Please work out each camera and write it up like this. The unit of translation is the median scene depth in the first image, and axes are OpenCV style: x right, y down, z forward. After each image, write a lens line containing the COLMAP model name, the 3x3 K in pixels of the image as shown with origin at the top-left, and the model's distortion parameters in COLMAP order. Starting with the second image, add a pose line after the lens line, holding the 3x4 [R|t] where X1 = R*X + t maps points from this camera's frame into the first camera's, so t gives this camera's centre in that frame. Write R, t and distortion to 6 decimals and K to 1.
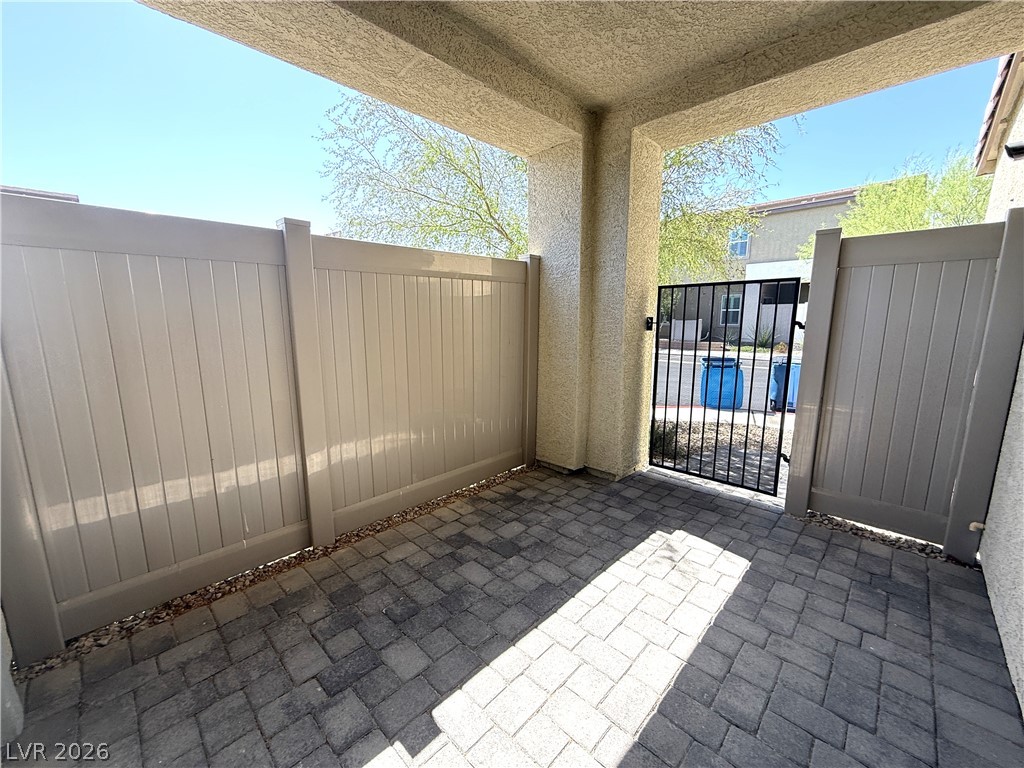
lens RADIAL K [[408.9, 0, 507.0], [0, 408.9, 385.3], [0, 0, 1]] dist [-0.000995, 0.000025]
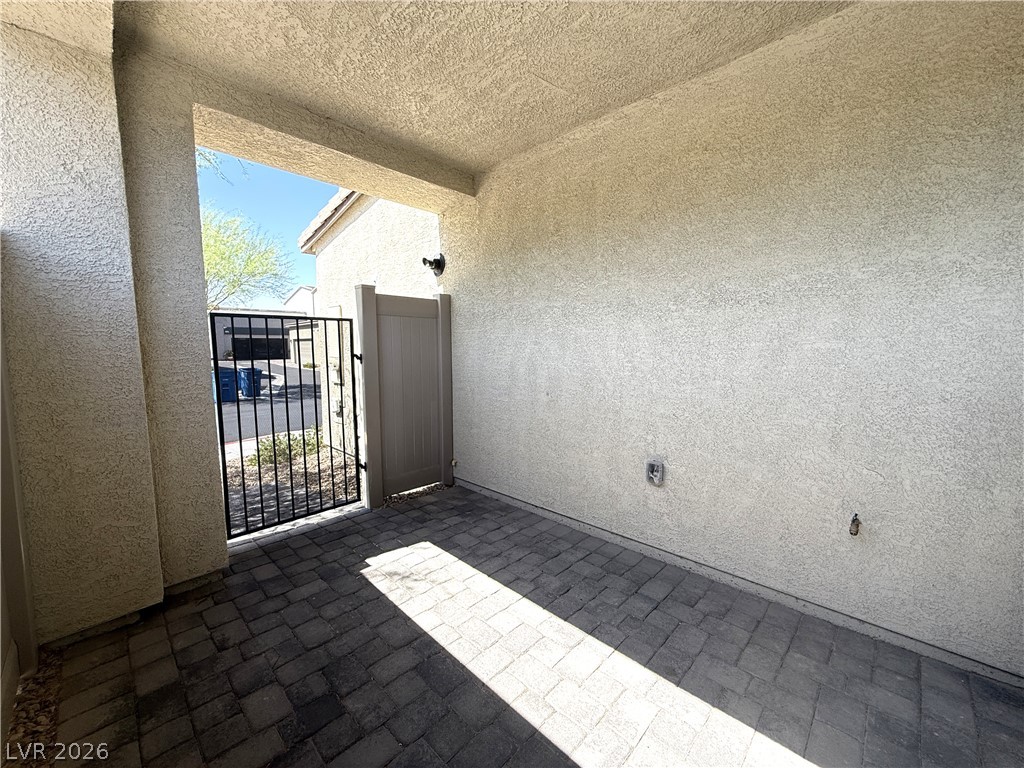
lens RADIAL K [[408.9, 0, 507.5], [0, 408.9, 385.6], [0, 0, 1]] dist [-0.000995, 0.000025]
pose [[-0.004594, -0.092070, 0.995742, -0.543253], [0.168011, 0.981527, 0.091530, -0.101667], [-0.985774, 0.167716, 0.010959, 0.567678]]
